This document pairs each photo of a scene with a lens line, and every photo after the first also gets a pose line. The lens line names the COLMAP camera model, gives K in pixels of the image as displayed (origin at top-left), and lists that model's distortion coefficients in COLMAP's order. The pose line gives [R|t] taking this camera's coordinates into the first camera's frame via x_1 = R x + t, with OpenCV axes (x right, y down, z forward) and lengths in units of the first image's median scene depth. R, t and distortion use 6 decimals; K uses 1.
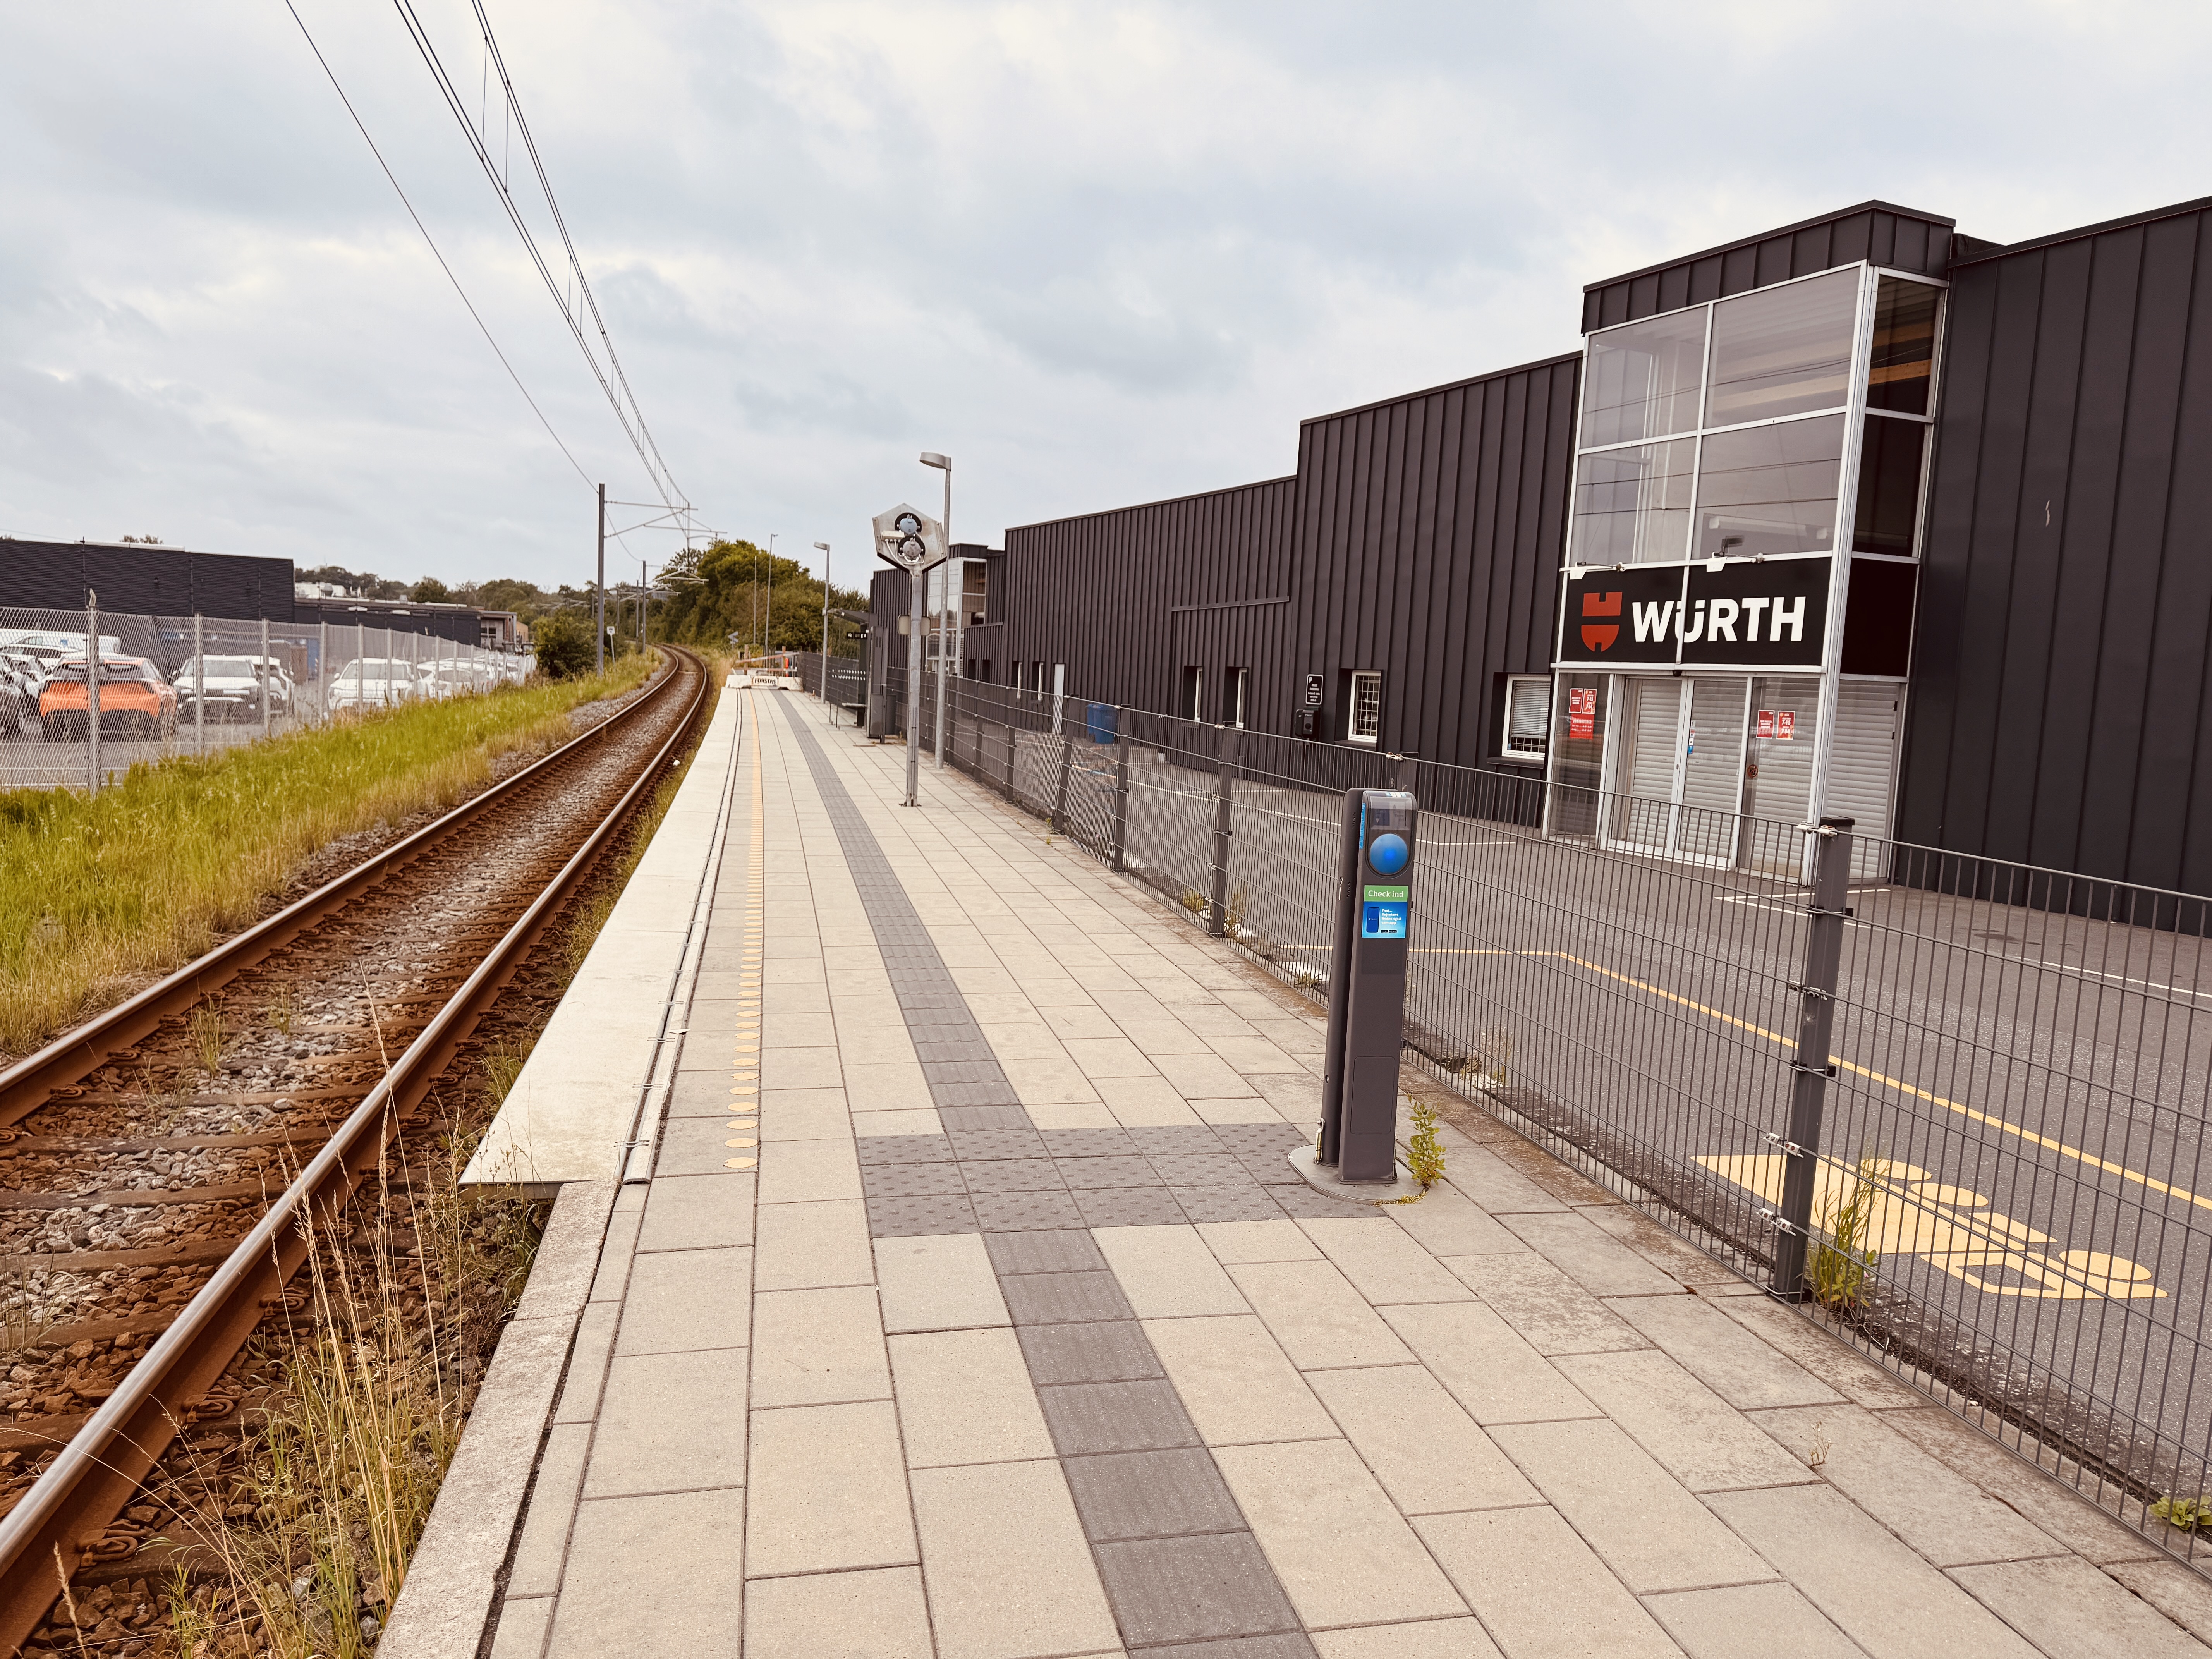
lens RADIAL K [[1536.2, 0, 1106.0], [0, 1536.2, 829.5], [0, 0, 1]] dist [0.096472, -0.134757]
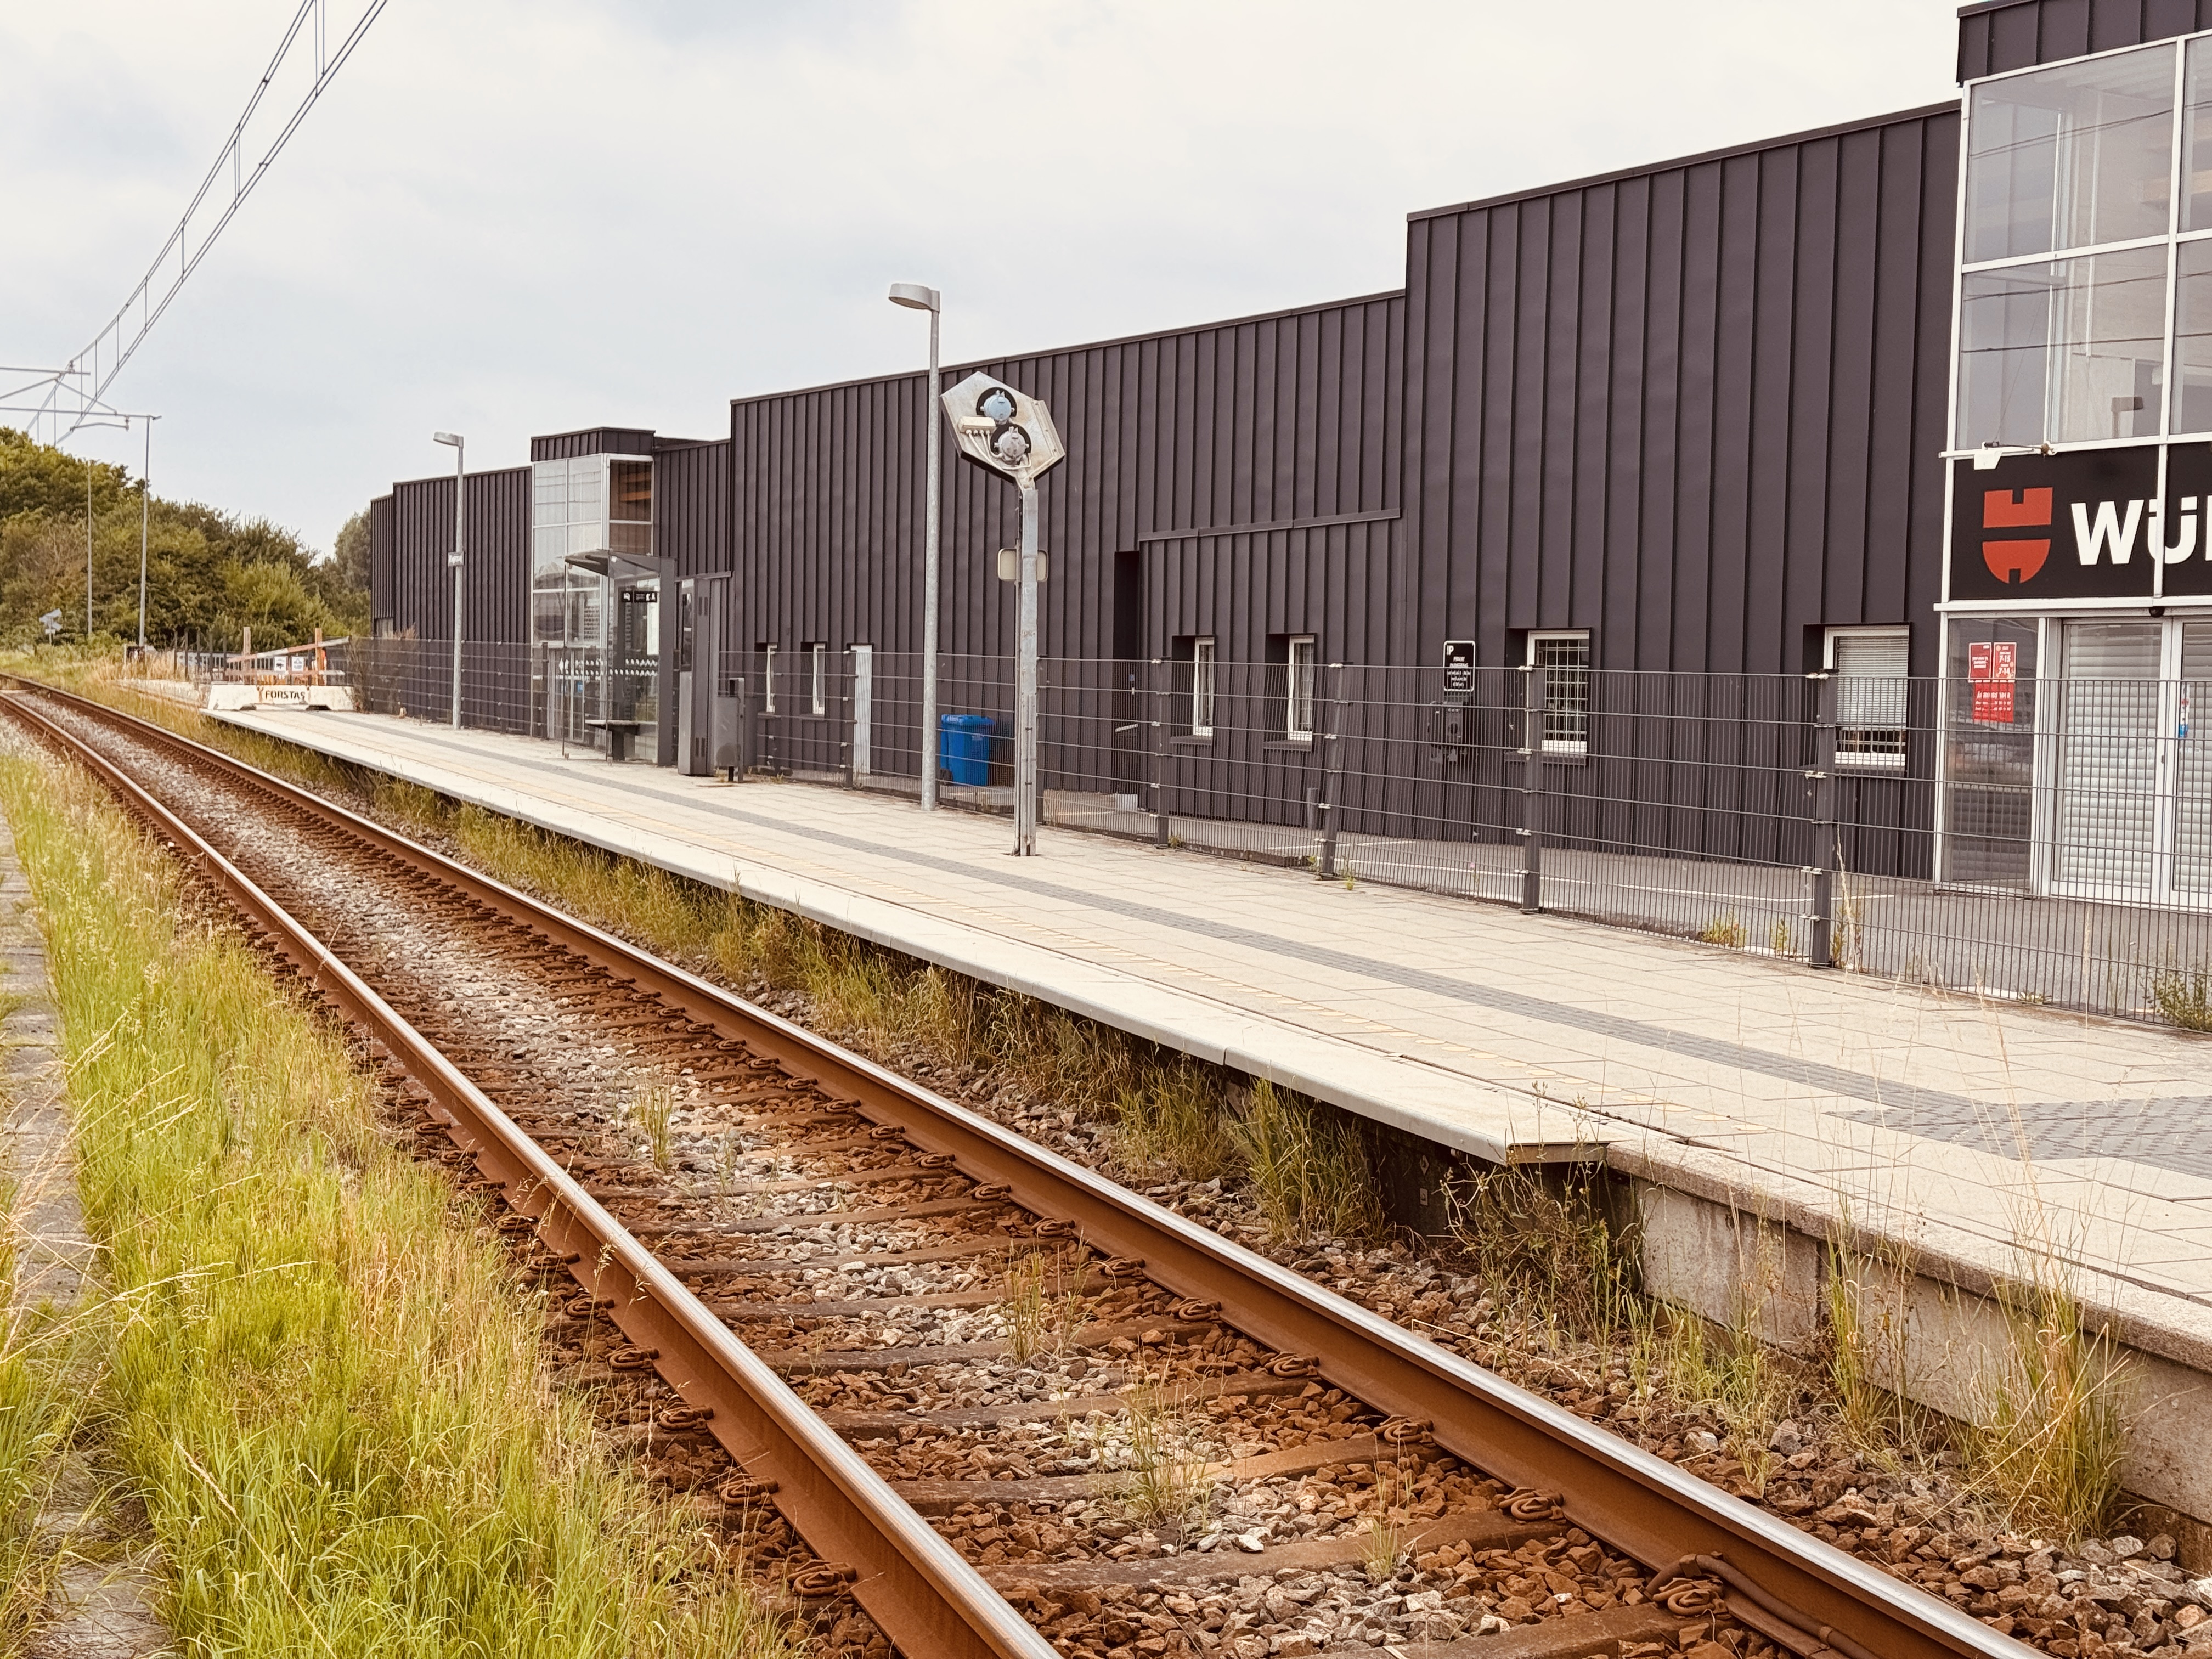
lens RADIAL K [[3038.6, 0, 1106.0], [0, 3038.6, 829.5], [0, 0, 1]] dist [0.167245, -0.233815]
pose [[0.990893, -0.036589, 0.129586, -0.227160], [0.042960, 0.997984, -0.046717, 0.029251], [-0.127615, 0.051858, 0.990467, -0.195716]]
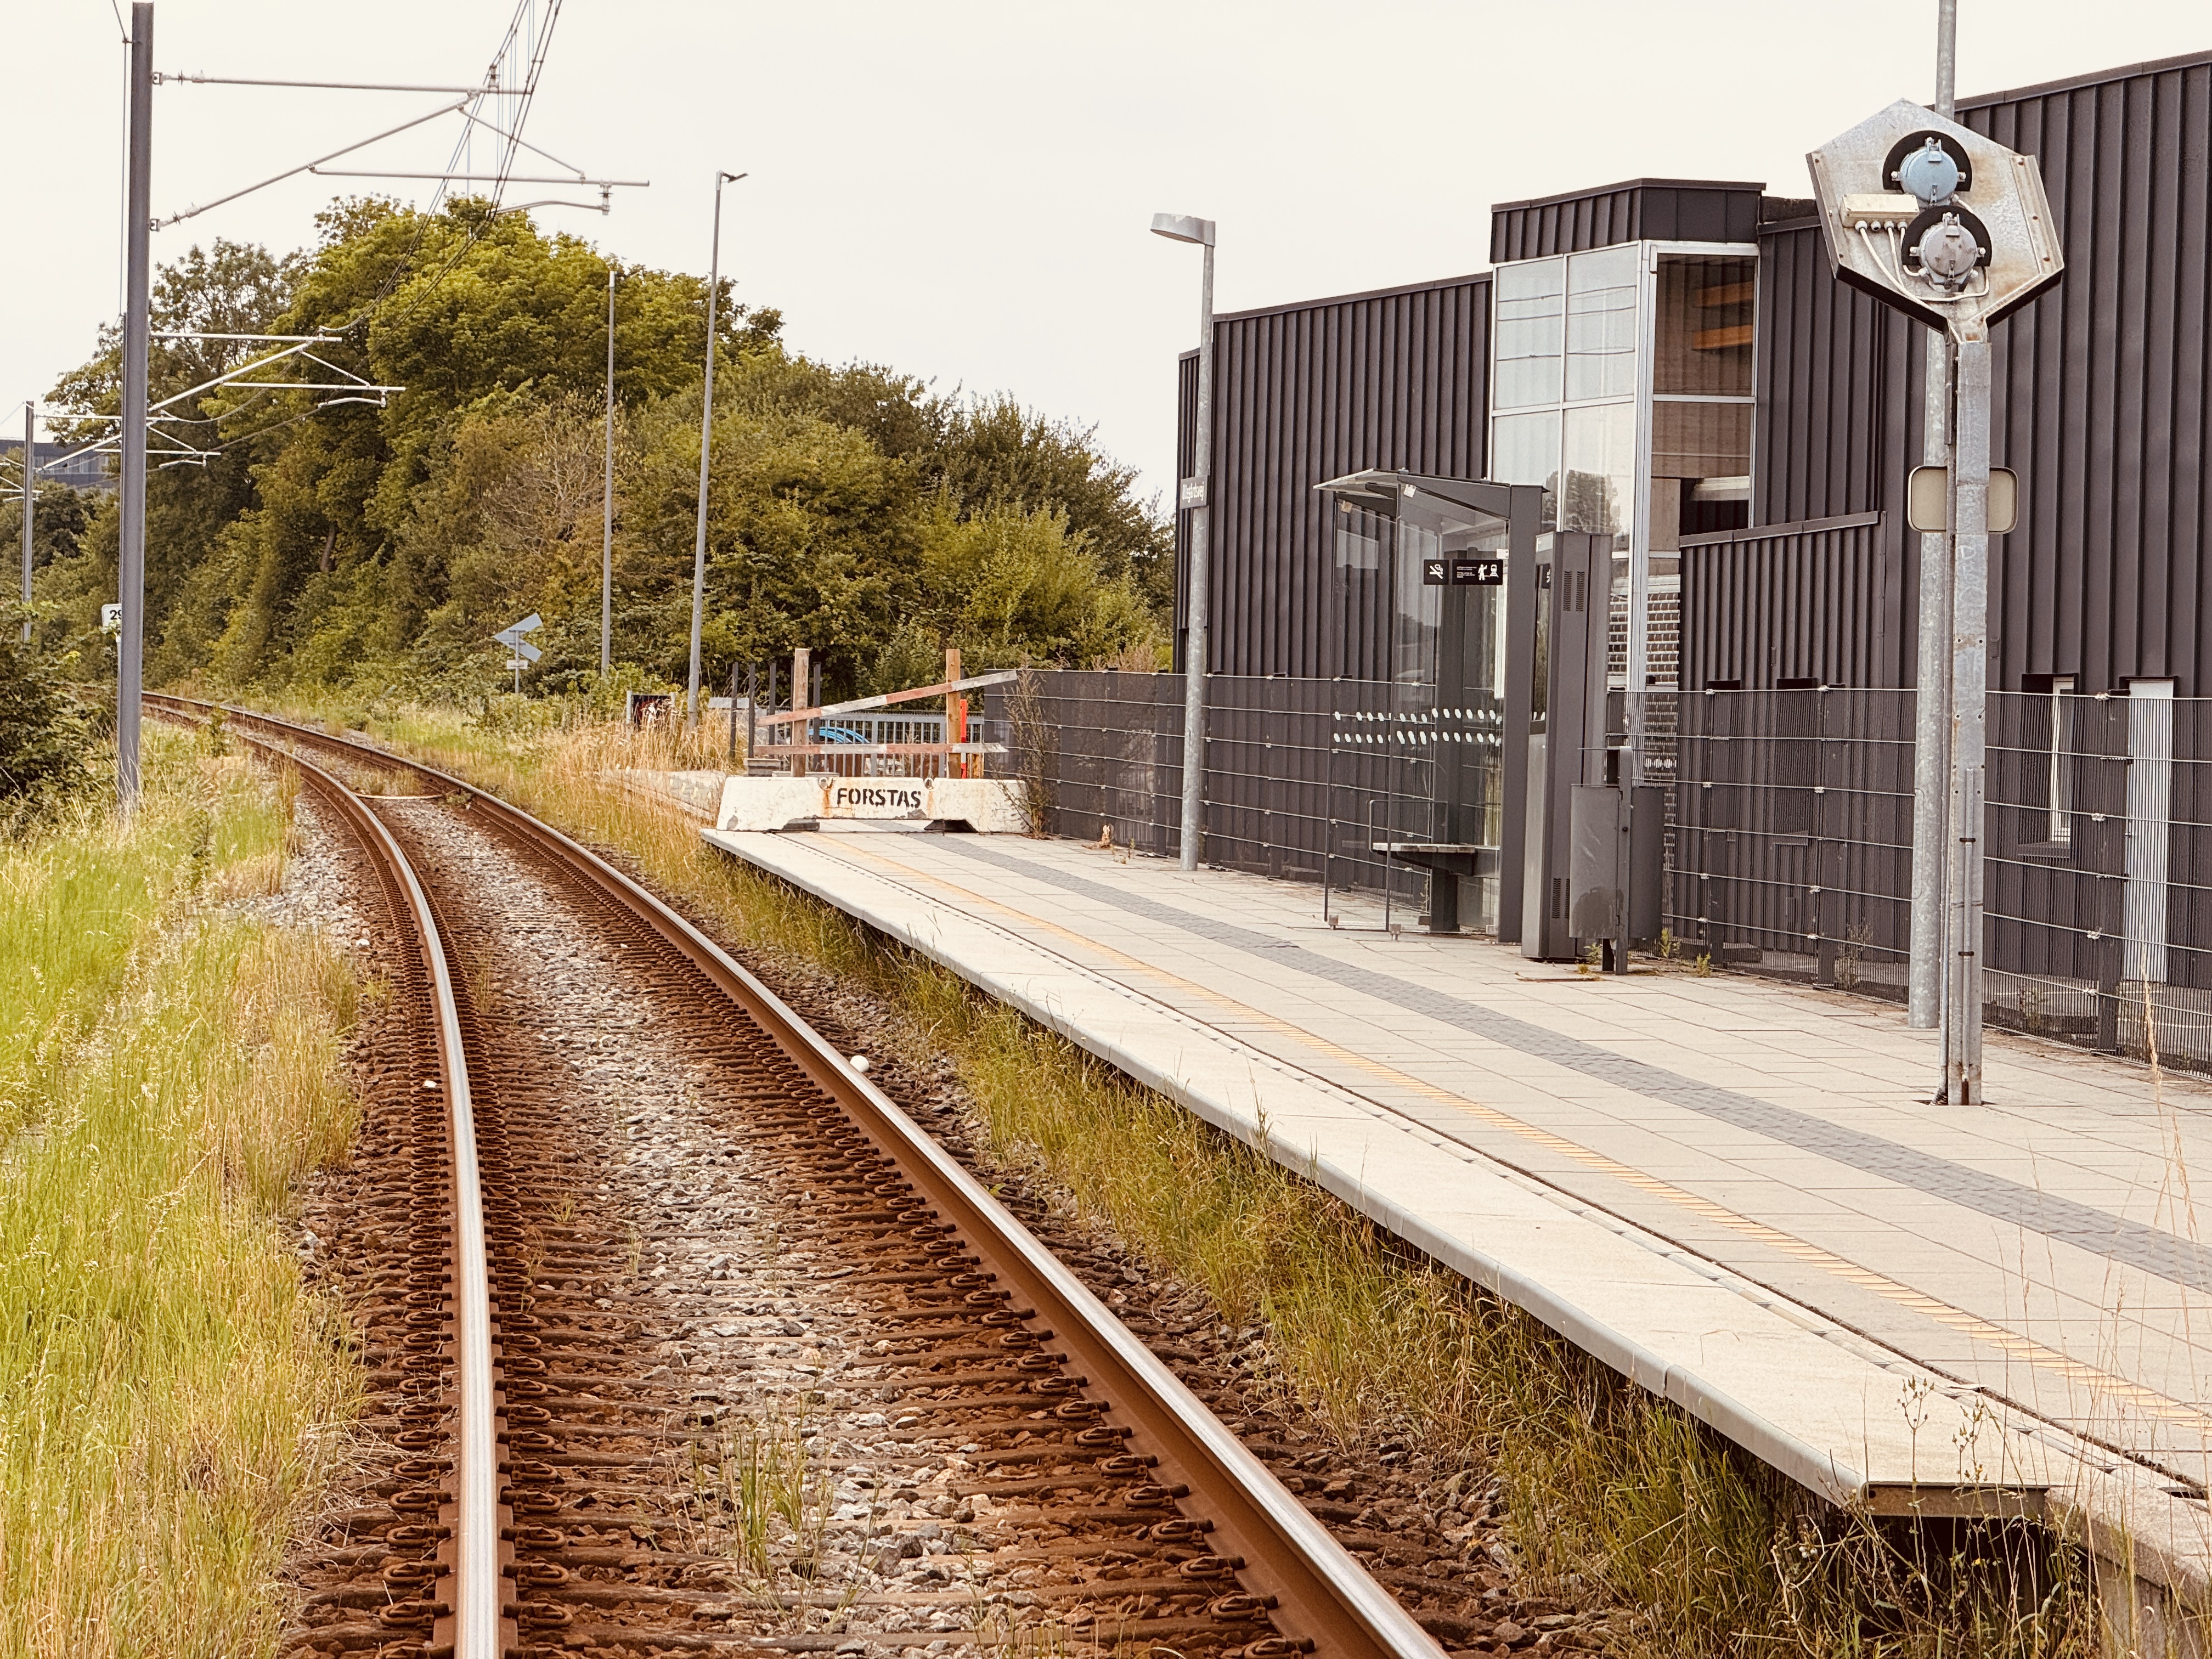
lens RADIAL K [[7708.6, 0, 1106.0], [0, 7708.6, 829.5], [0, 0, 1]] dist [0.260340, -0.899427]
pose [[0.990639, -0.026724, -0.133864, -0.080187], [0.013734, 0.995185, -0.097044, 0.066399], [0.135813, 0.094297, 0.986237, -0.445406]]
